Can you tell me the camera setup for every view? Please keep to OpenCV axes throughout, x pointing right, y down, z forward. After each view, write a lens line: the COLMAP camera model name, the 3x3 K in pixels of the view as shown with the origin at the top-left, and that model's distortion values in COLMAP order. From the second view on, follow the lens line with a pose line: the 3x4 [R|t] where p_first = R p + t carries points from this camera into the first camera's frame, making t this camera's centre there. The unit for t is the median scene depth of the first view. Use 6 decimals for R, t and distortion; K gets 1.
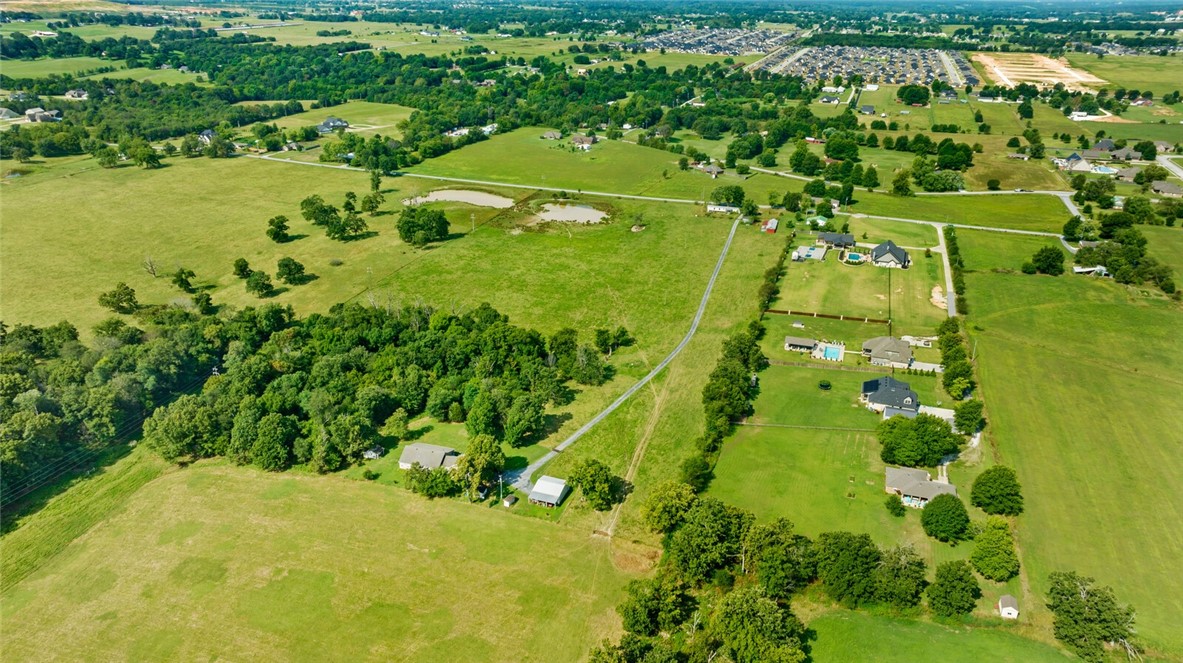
lens RADIAL K [[825.7, 0, 595.8], [0, 825.7, 328.1], [0, 0, 1]] dist [0.000613, 0.009409]
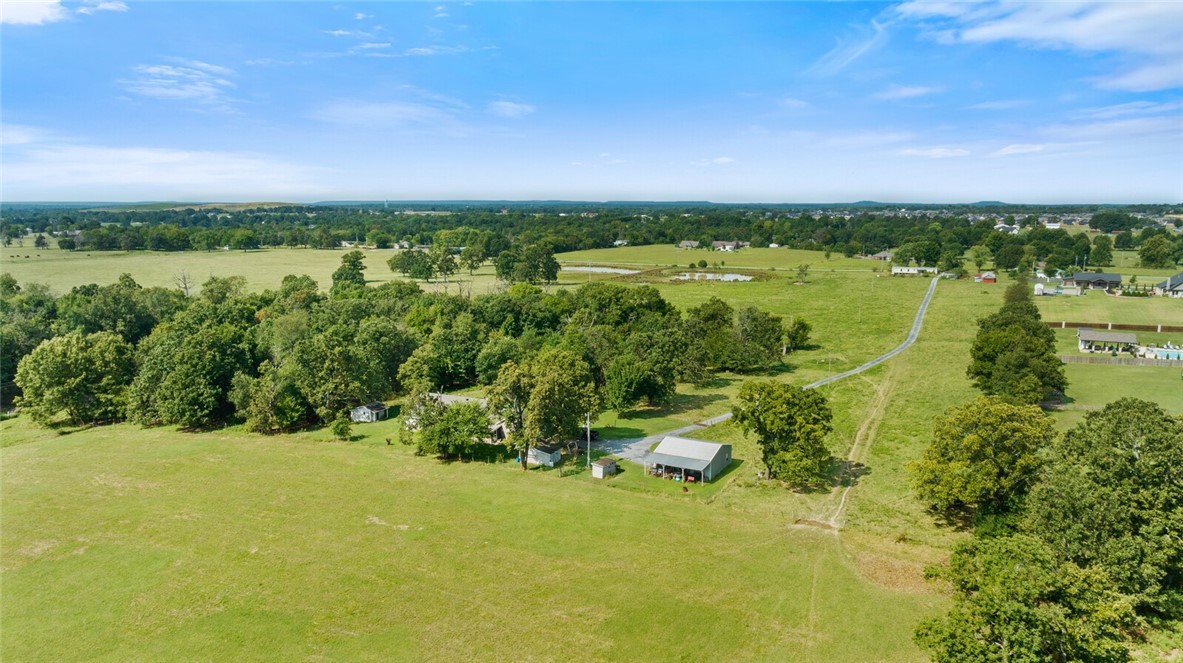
lens RADIAL K [[825.7, 0, 596.7], [0, 825.7, 328.4], [0, 0, 1]] dist [0.000613, 0.009409]
pose [[0.987595, 0.006803, -0.156878, -0.024498], [-0.045282, 0.968957, -0.243047, 0.170008], [0.150354, 0.247136, 0.957245, 0.364412]]
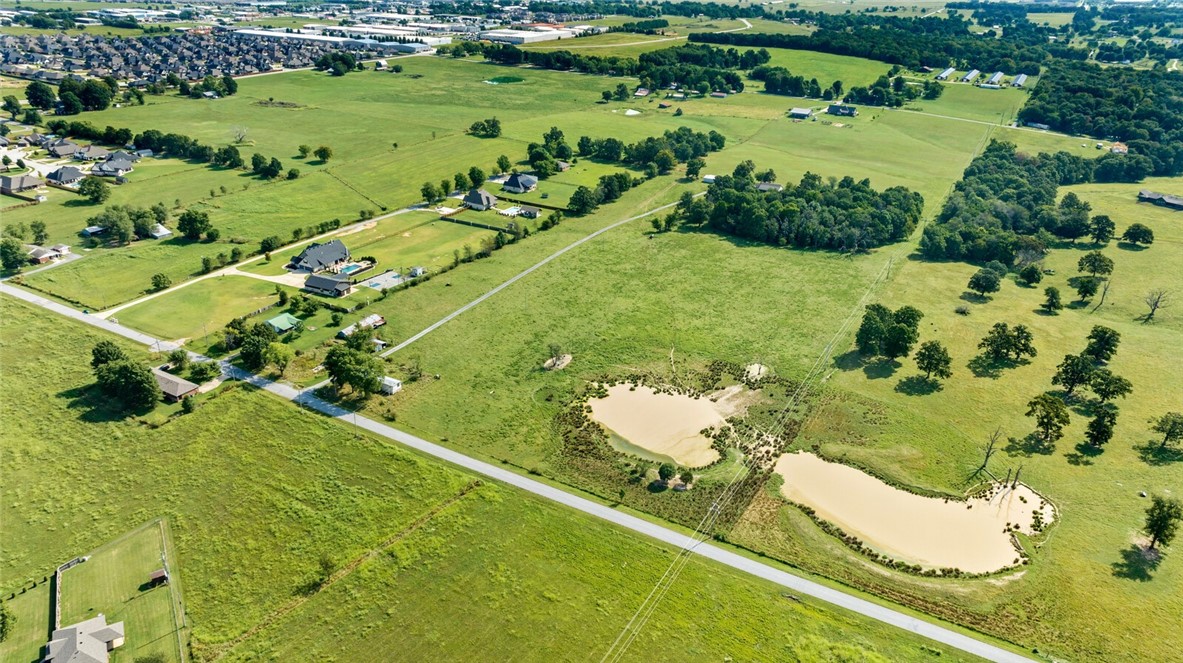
lens RADIAL K [[825.7, 0, 593.8], [0, 825.7, 333.0], [0, 0, 1]] dist [0.000613, 0.009409]
pose [[-0.981486, -0.112156, 0.155260, -0.098795], [0.039172, 0.675944, 0.735911, -0.853086], [-0.187484, 0.728369, -0.659036, 2.017752]]
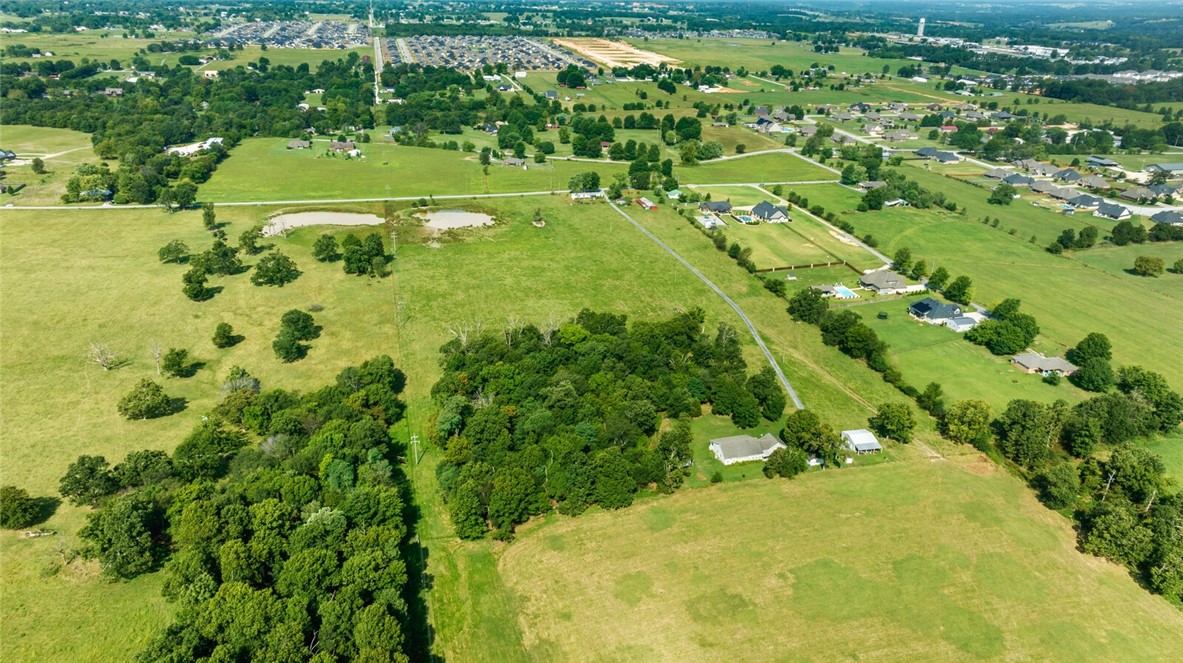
lens RADIAL K [[825.7, 0, 594.4], [0, 825.7, 331.2], [0, 0, 1]] dist [0.000613, 0.009409]
pose [[0.839048, -0.207912, 0.502763, -0.626130], [0.200250, 0.977246, 0.069936, -0.070997], [-0.505863, 0.041999, 0.861591, 0.142189]]
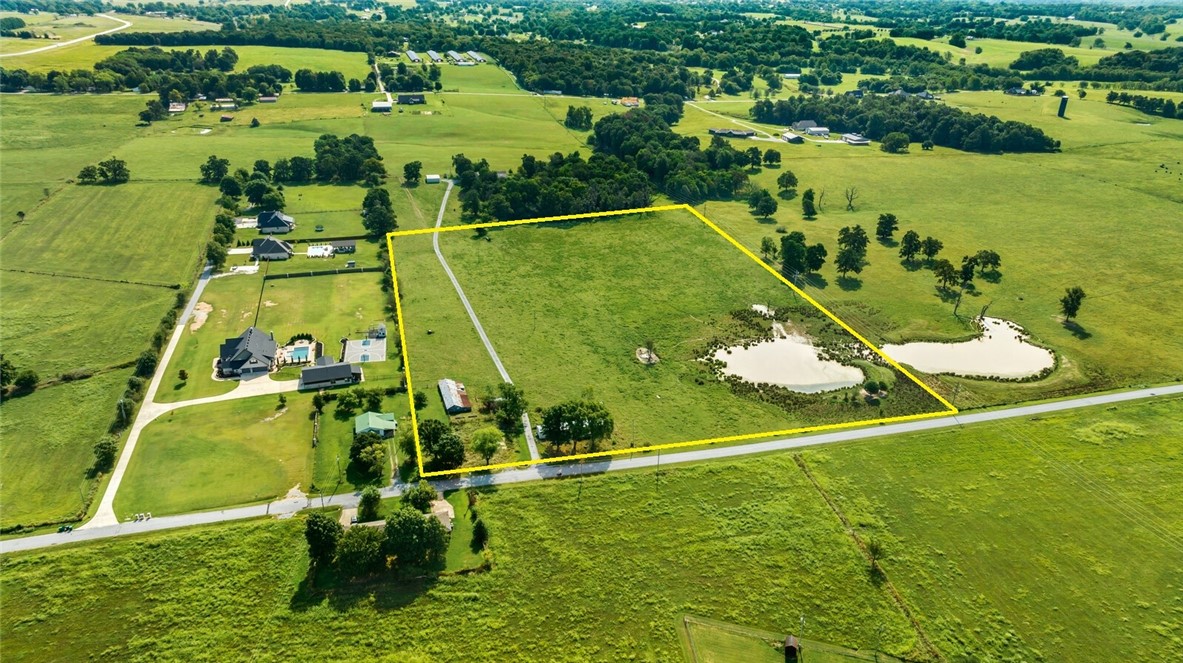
lens RADIAL K [[825.7, 0, 592.3], [0, 825.7, 328.6], [0, 0, 1]] dist [0.000613, 0.009409]
pose [[-0.825729, 0.201586, -0.526815, 0.607004], [-0.251321, 0.704650, 0.663556, -0.799419], [0.504984, 0.680317, -0.531187, 1.901377]]
